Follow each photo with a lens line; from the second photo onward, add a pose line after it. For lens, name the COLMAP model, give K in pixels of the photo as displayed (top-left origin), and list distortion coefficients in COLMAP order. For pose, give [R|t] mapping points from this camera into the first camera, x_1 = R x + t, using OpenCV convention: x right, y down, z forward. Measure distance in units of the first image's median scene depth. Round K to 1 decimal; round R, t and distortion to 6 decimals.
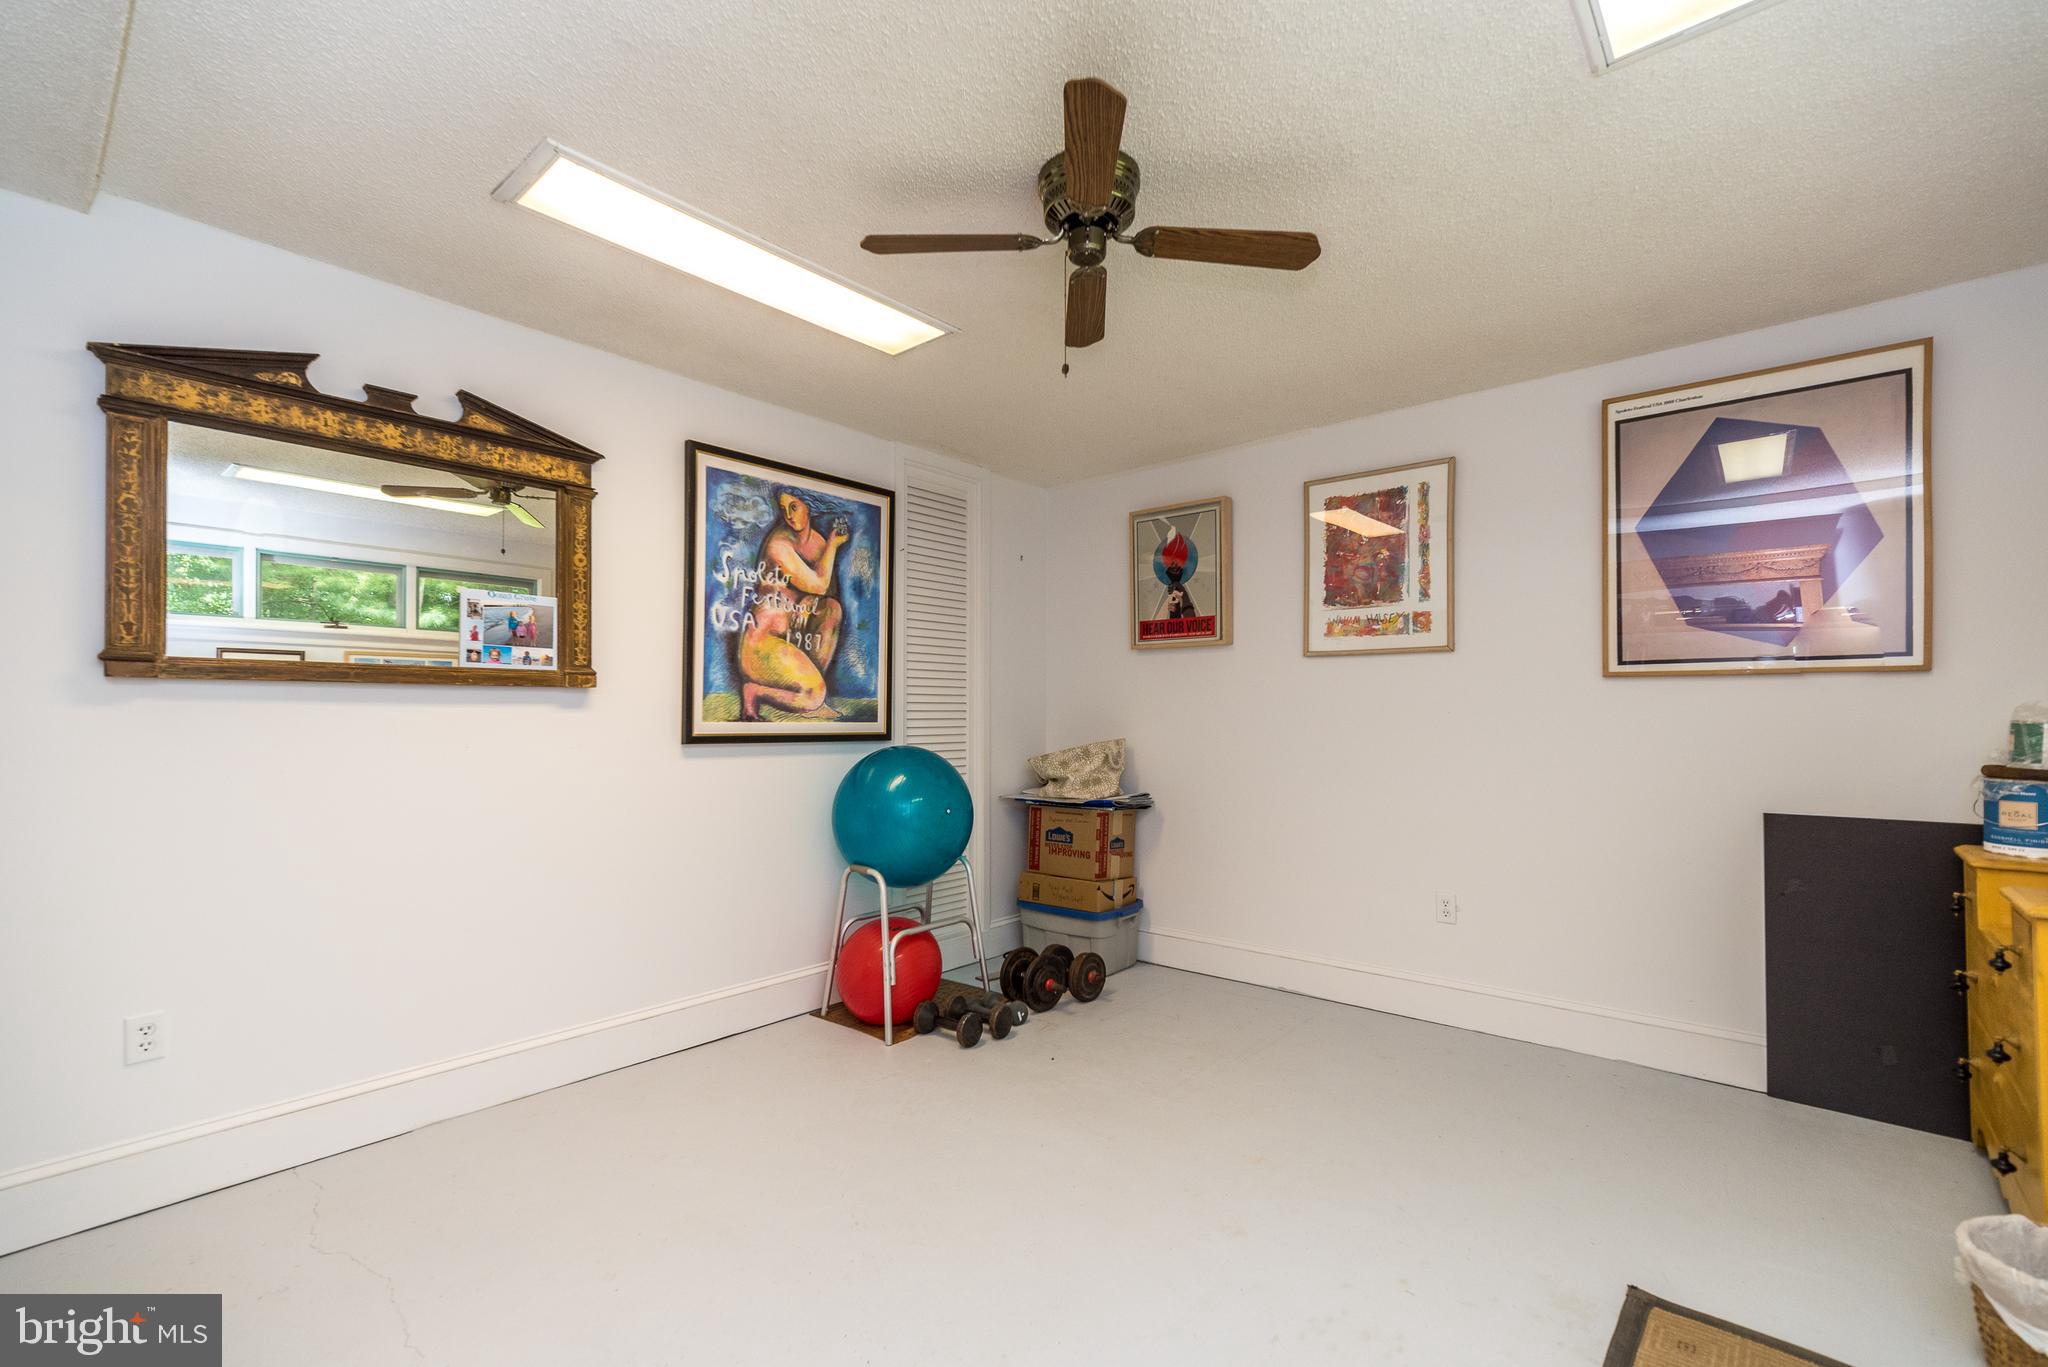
lens RADIAL K [[900.2, 0, 1027.6], [0, 900.2, 713.8], [0, 0, 1]] dist [0.018742, -0.000130]
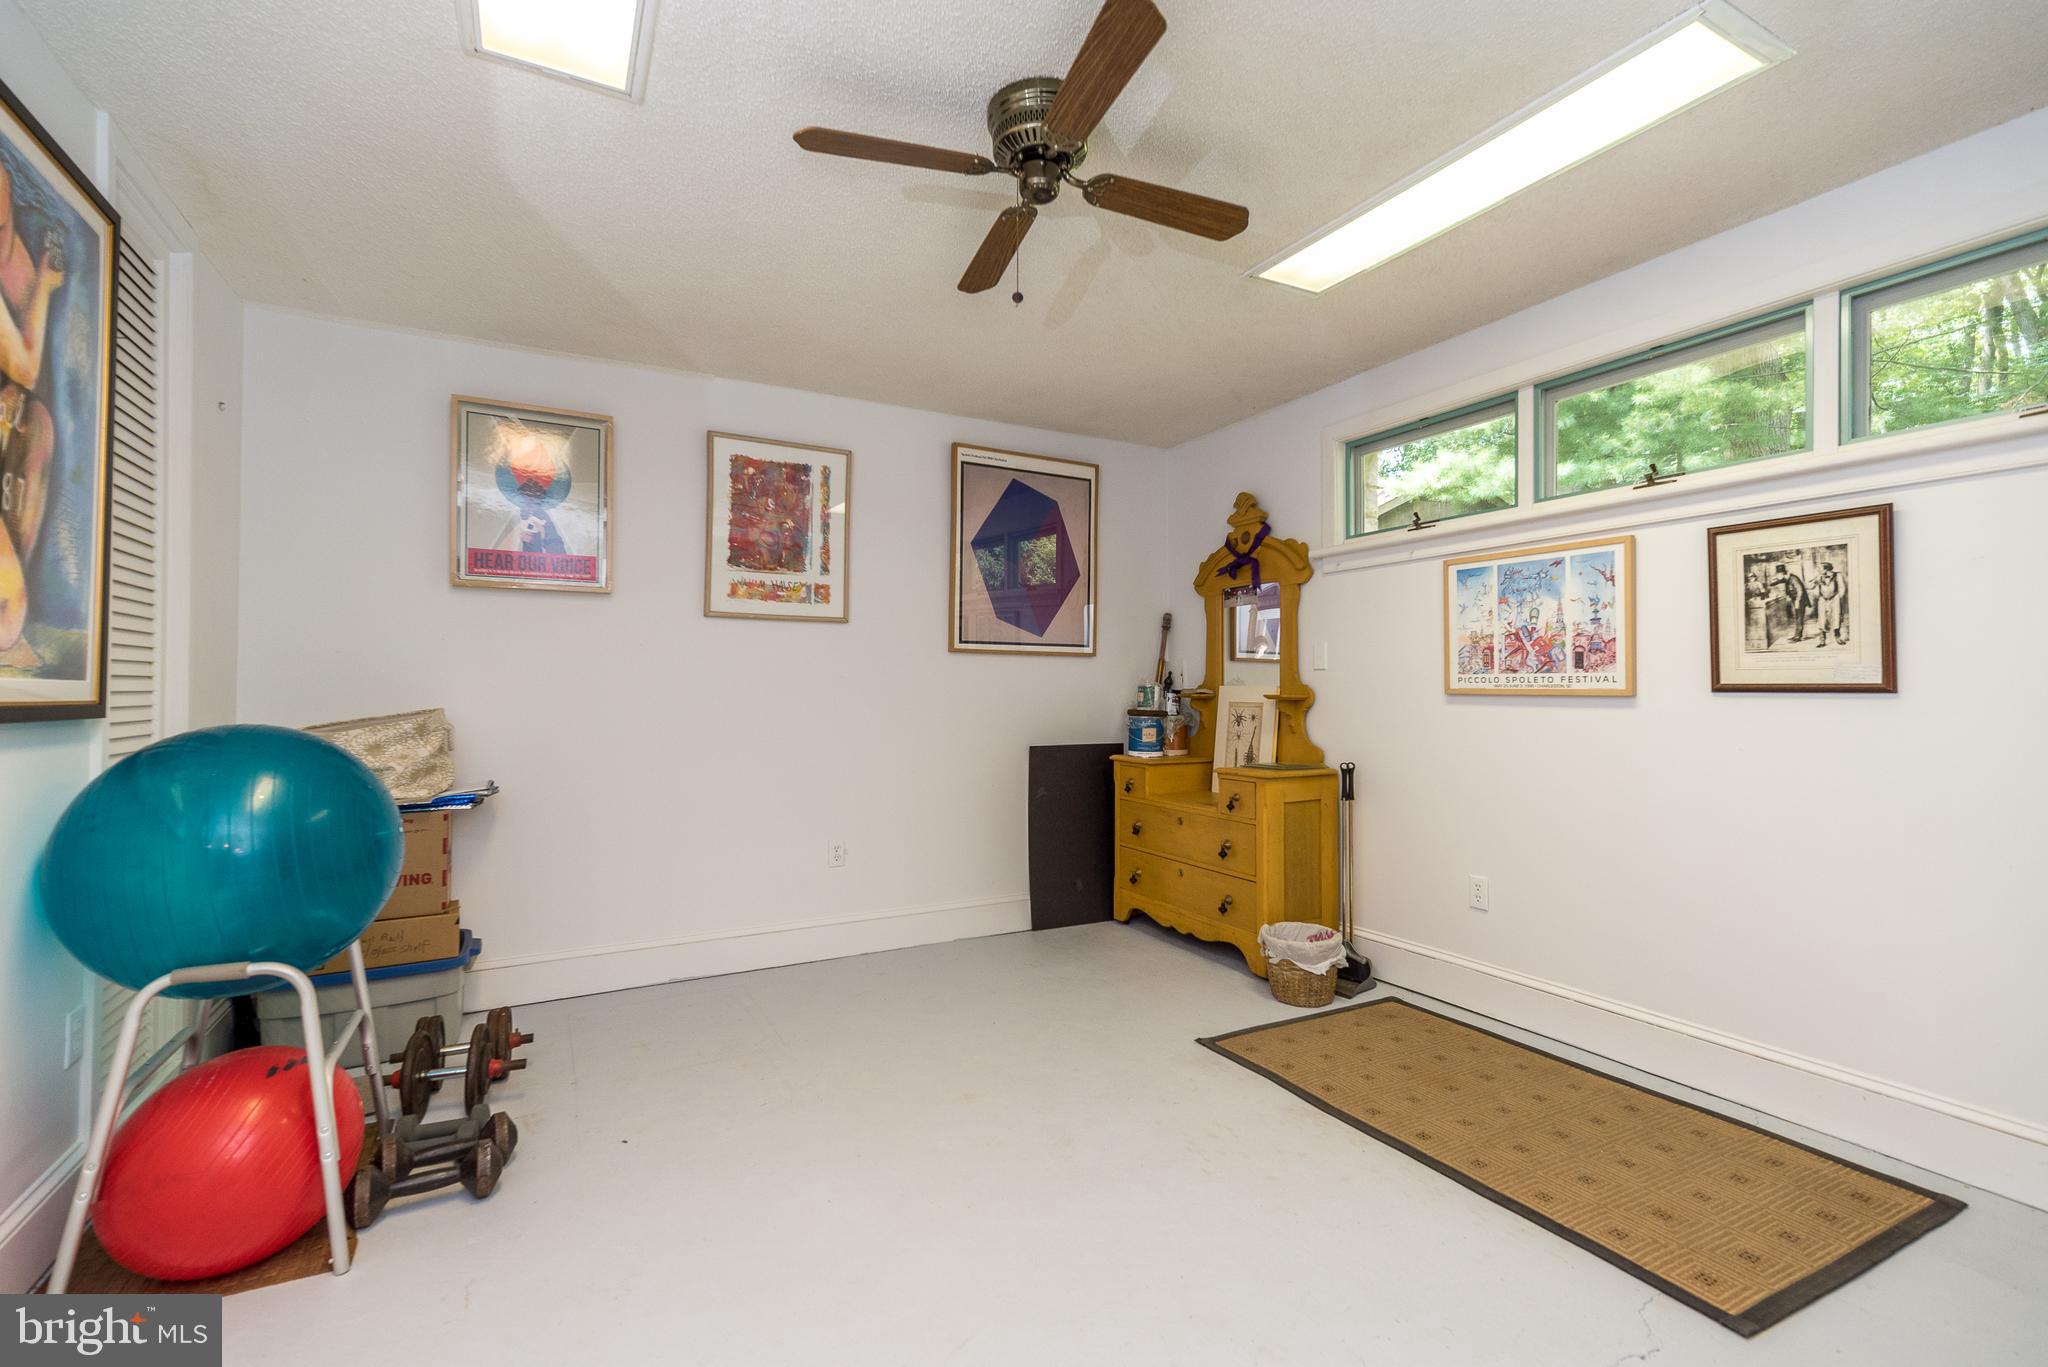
lens RADIAL K [[897.1, 0, 1009.1], [0, 897.1, 686.1], [0, 0, 1]] dist [0.019097, 0.000368]
pose [[0.360012, 0.006512, 0.932925, -0.479287], [-0.004274, 0.999977, -0.005331, 0.013807], [-0.932938, -0.002069, 0.360032, 0.392482]]
